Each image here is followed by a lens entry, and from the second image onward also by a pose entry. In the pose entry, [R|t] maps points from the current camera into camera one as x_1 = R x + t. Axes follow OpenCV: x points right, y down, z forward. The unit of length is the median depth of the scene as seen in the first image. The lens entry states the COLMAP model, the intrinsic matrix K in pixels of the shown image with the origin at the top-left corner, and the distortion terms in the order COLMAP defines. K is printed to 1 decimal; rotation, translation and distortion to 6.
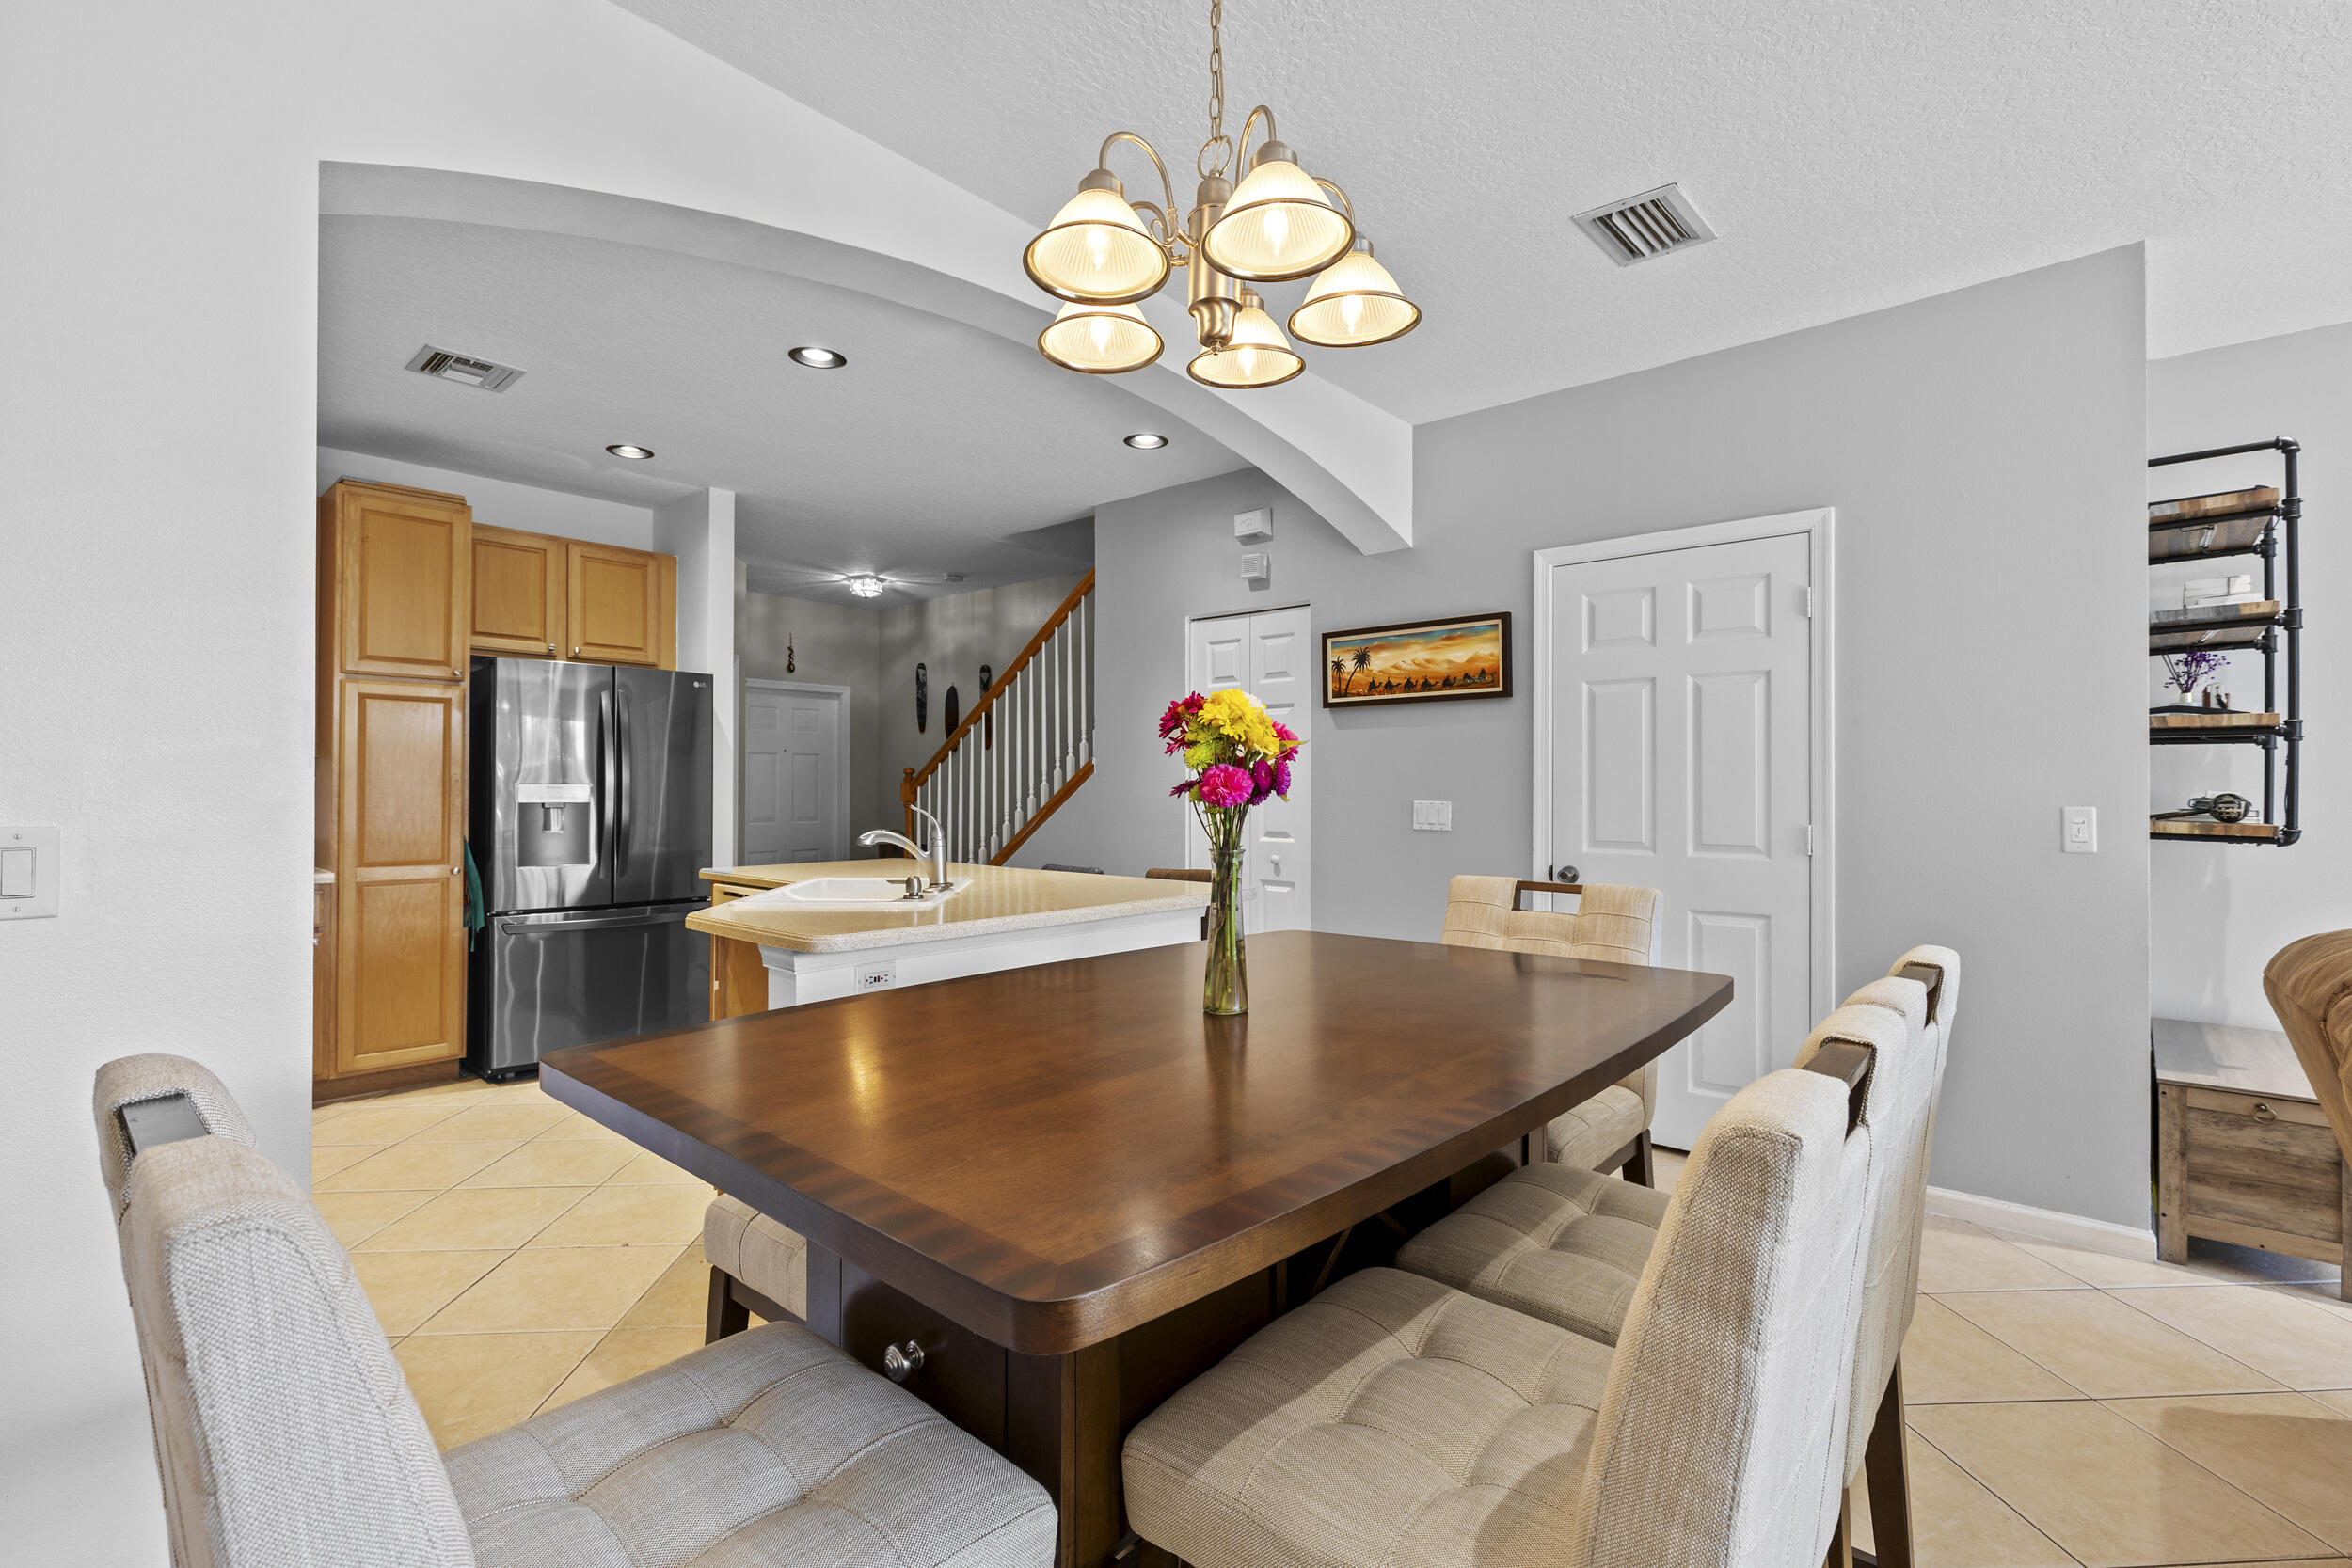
lens RADIAL K [[1054.7, 0, 1173.4], [0, 1054.7, 782.9], [0, 0, 1]] dist [0.002701, -0.001651]
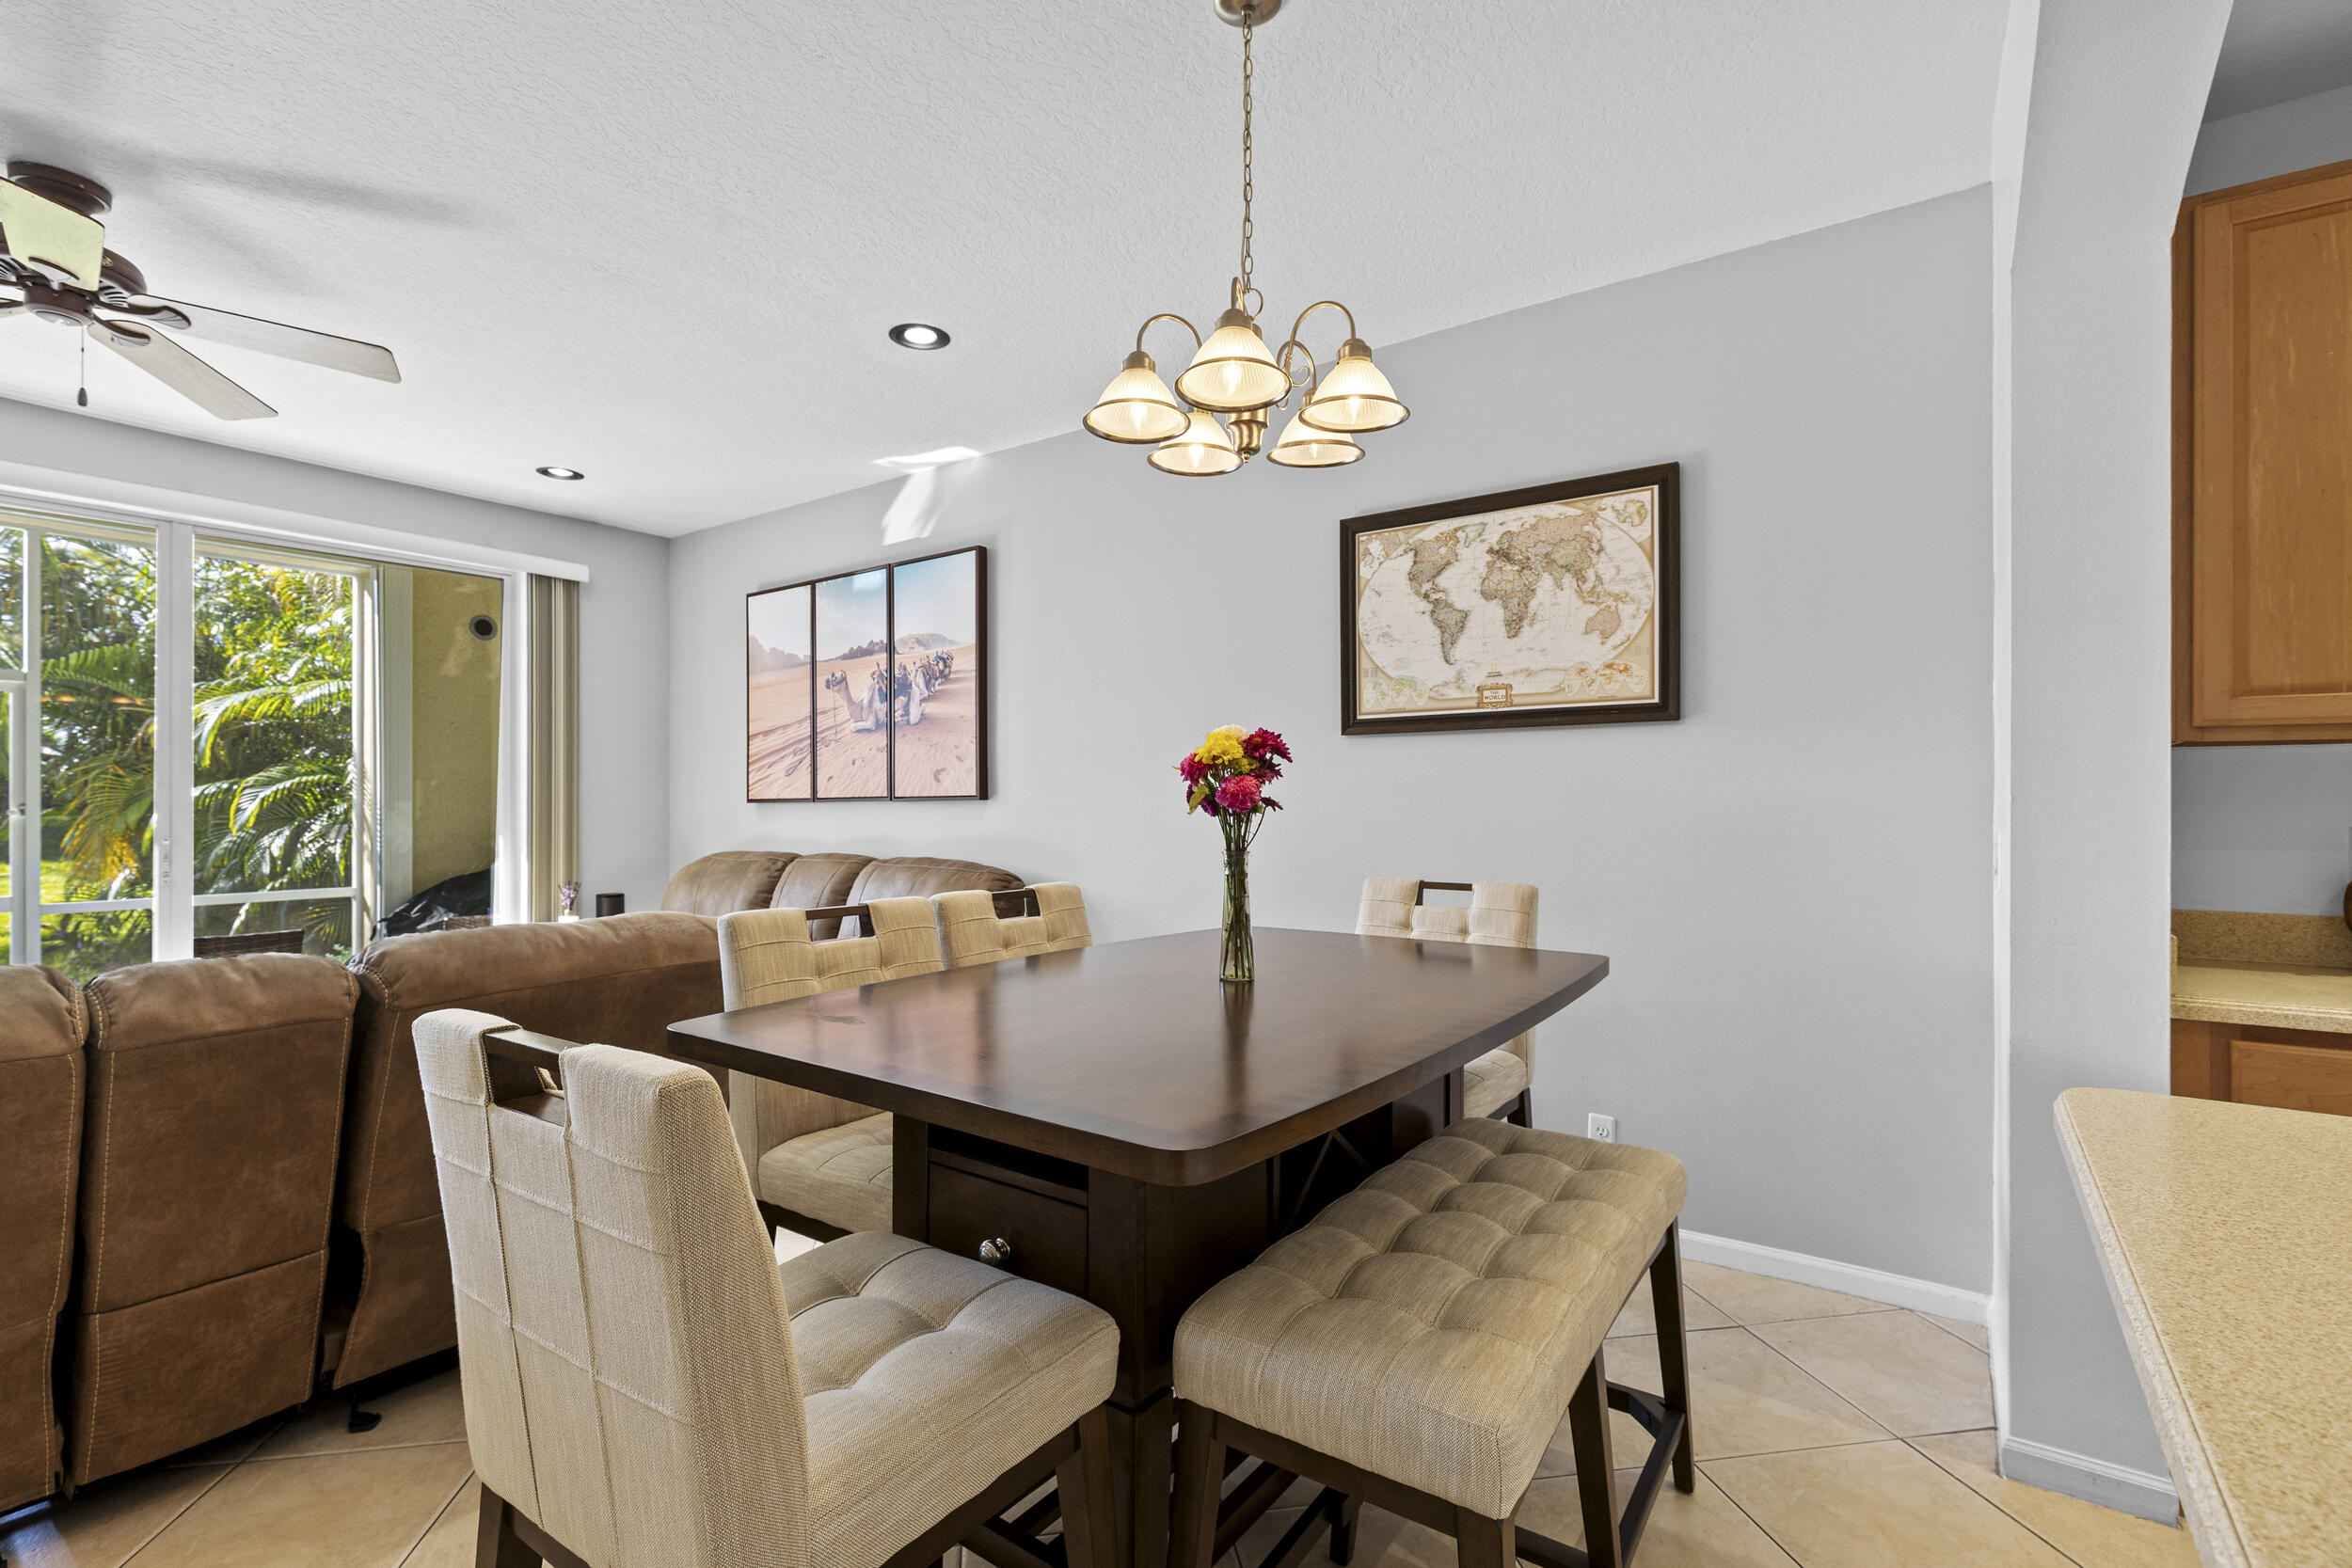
lens RADIAL K [[1054.7, 0, 1172.1], [0, 1054.7, 805.8], [0, 0, 1]] dist [0.002701, -0.001651]
pose [[-0.994262, -0.001839, -0.106952, 0.091918], [-0.001921, 0.999998, 0.000664, 0.003017], [0.106951, 0.000865, -0.994264, 0.775628]]
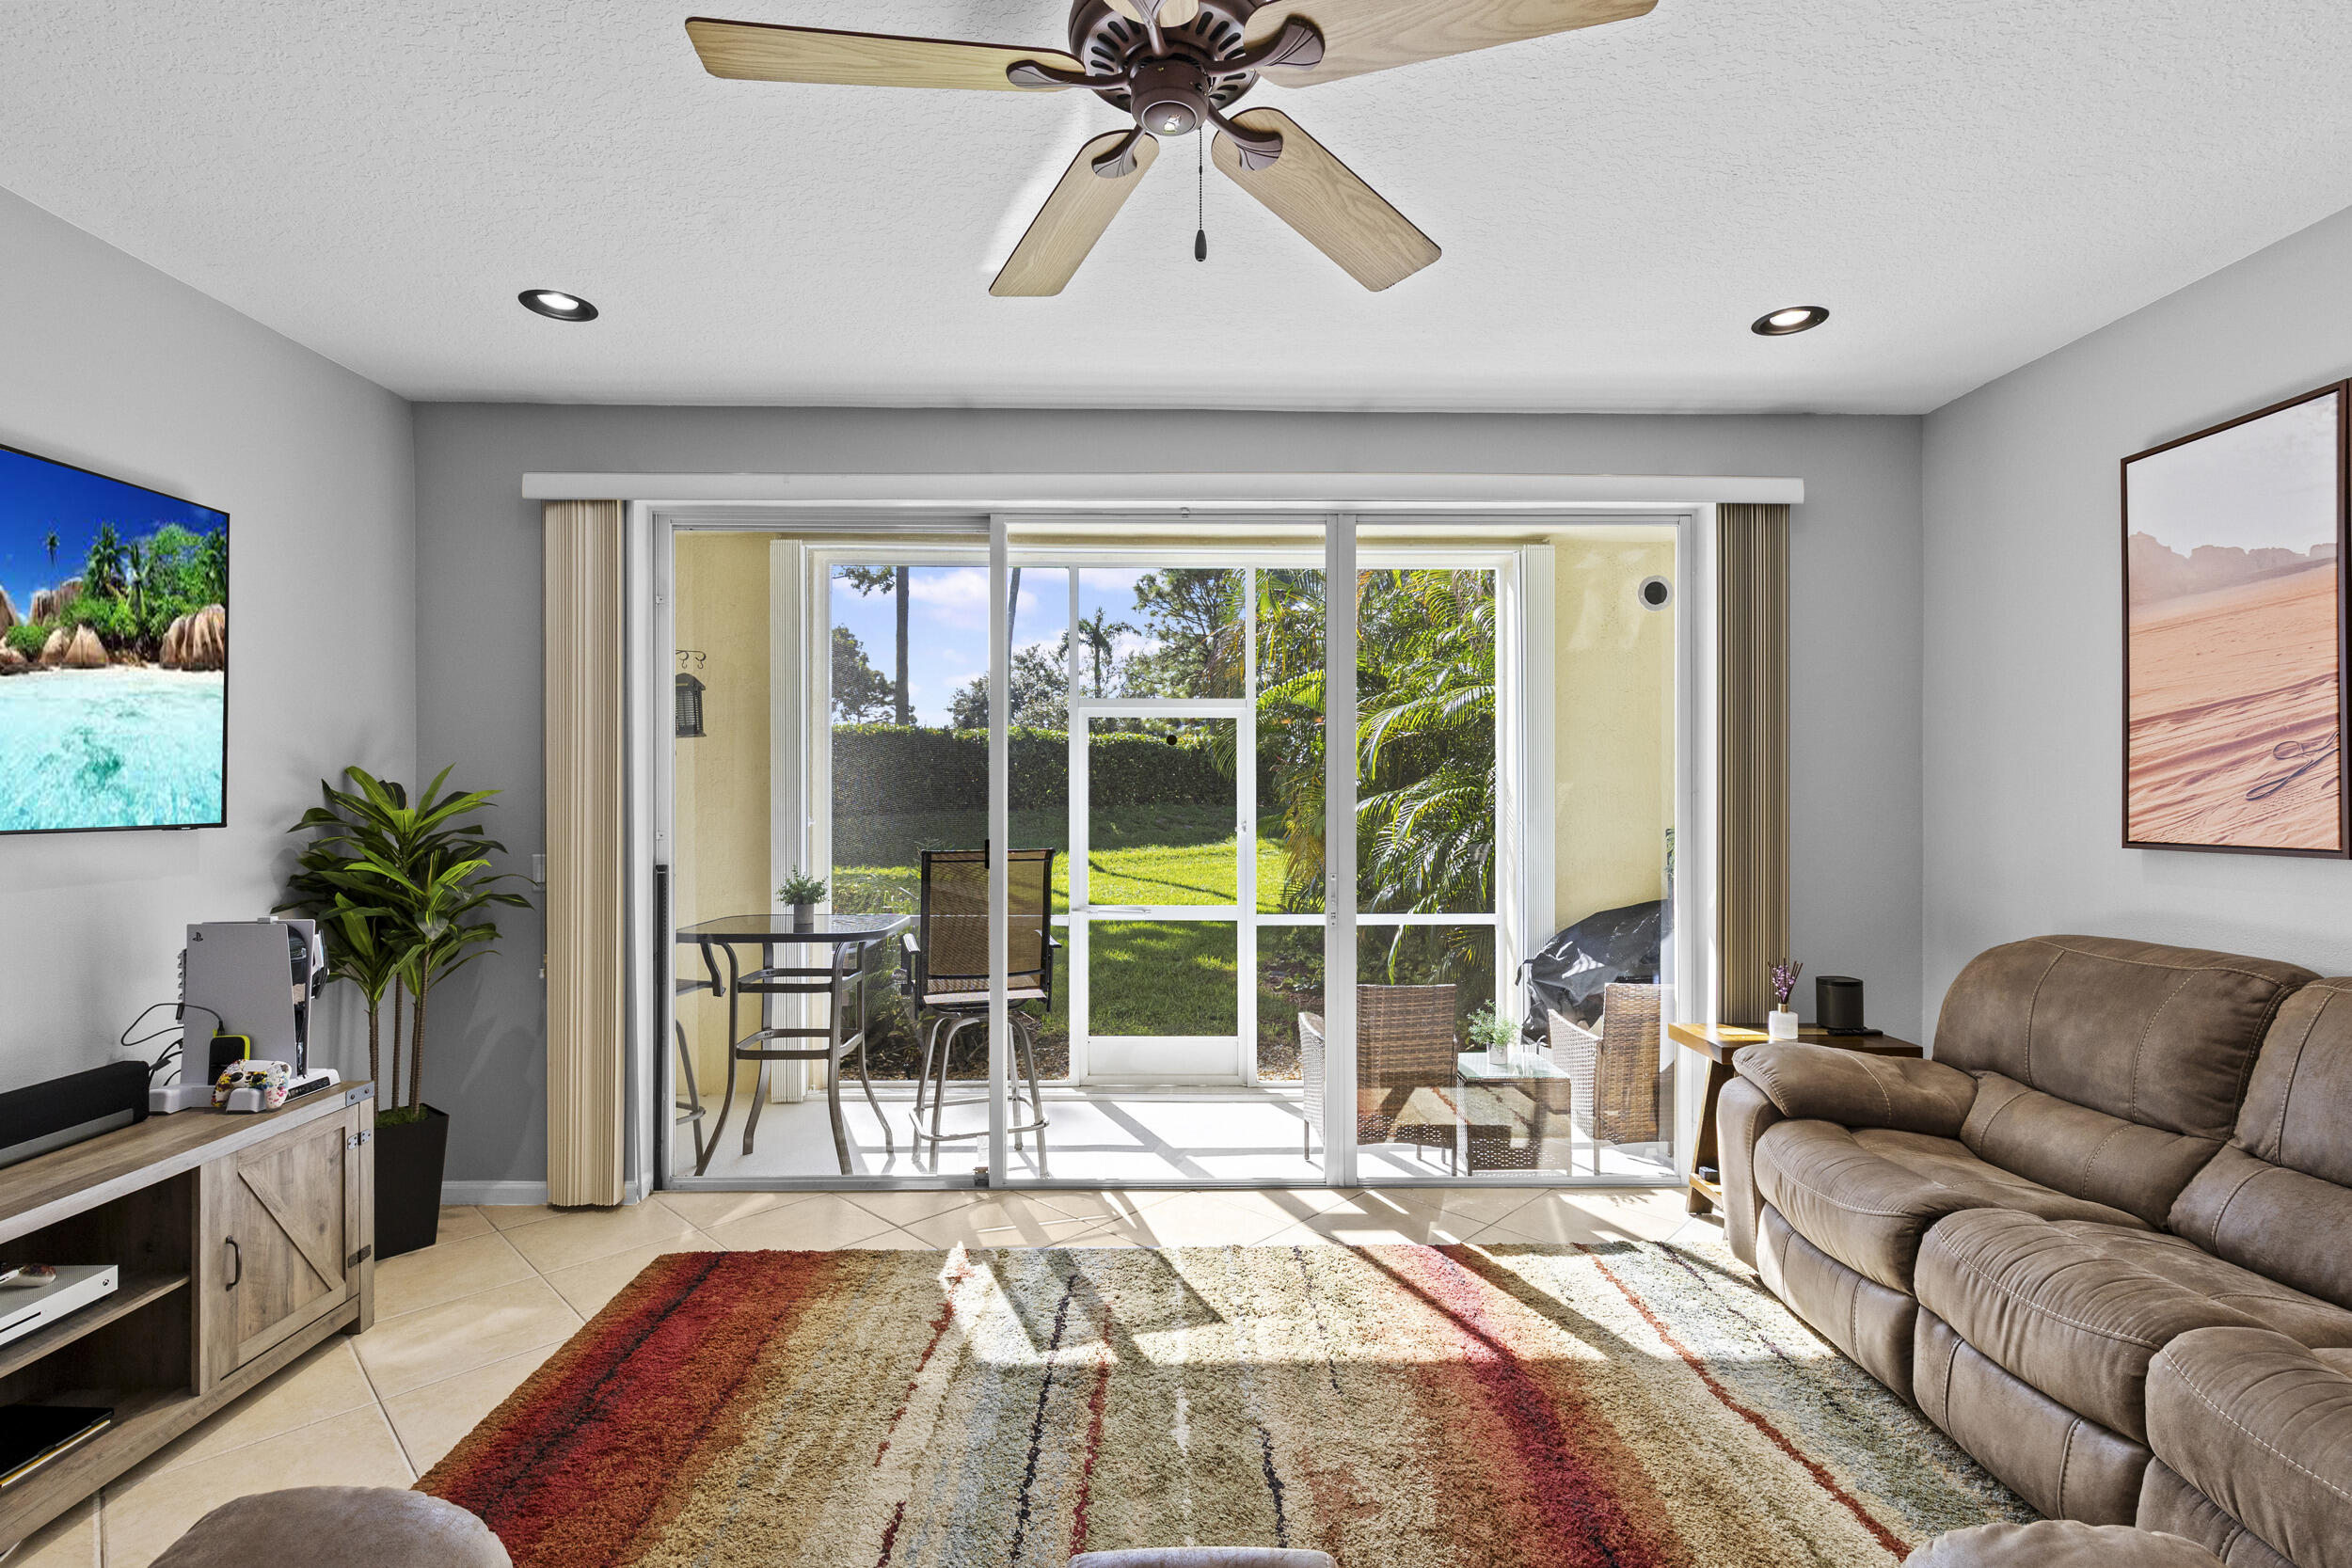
lens RADIAL K [[1054.7, 0, 1170.5], [0, 1054.7, 791.4], [0, 0, 1]] dist [0.002701, -0.001651]
pose [[-0.673640, -0.002342, 0.739056, 0.362234], [-0.004006, 0.999992, -0.000482, -0.030821], [-0.739049, -0.003285, -0.673644, 0.387442]]
